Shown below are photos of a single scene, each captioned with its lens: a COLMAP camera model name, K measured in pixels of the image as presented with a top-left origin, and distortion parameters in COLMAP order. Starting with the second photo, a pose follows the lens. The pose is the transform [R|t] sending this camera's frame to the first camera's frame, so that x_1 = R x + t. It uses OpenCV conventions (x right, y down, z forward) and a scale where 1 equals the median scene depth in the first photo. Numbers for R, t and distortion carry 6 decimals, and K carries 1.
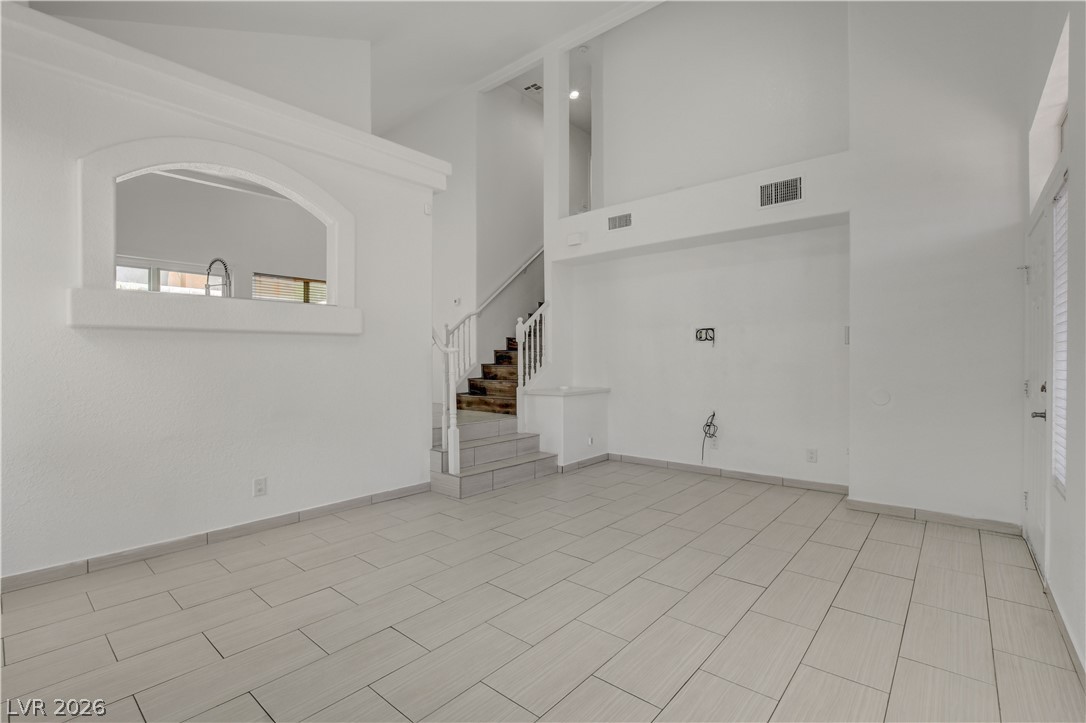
lens RADIAL K [[496.6, 0, 540.3], [0, 496.6, 367.9], [0, 0, 1]] dist [-0.023067, 0.001405]
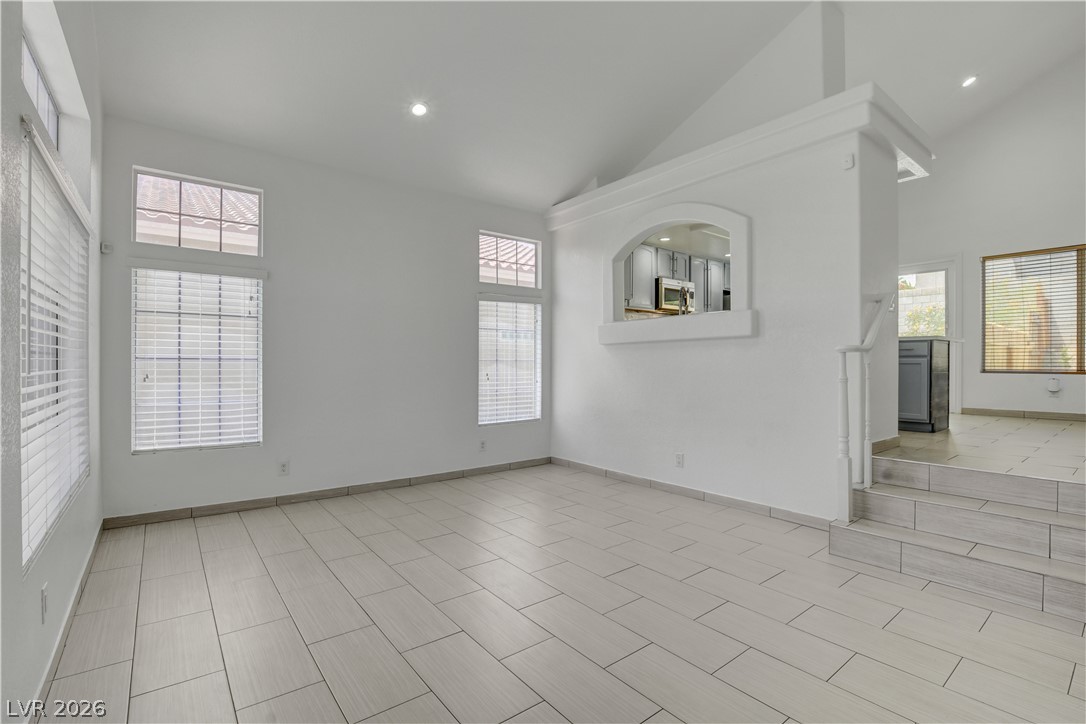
lens RADIAL K [[496.6, 0, 540.3], [0, 496.6, 368.4], [0, 0, 1]] dist [-0.023067, 0.001405]
pose [[-0.204132, 0.010532, -0.978887, 0.770022], [-0.012395, 0.999834, 0.013342, -0.012362], [0.978865, 0.014857, -0.203968, 0.896276]]
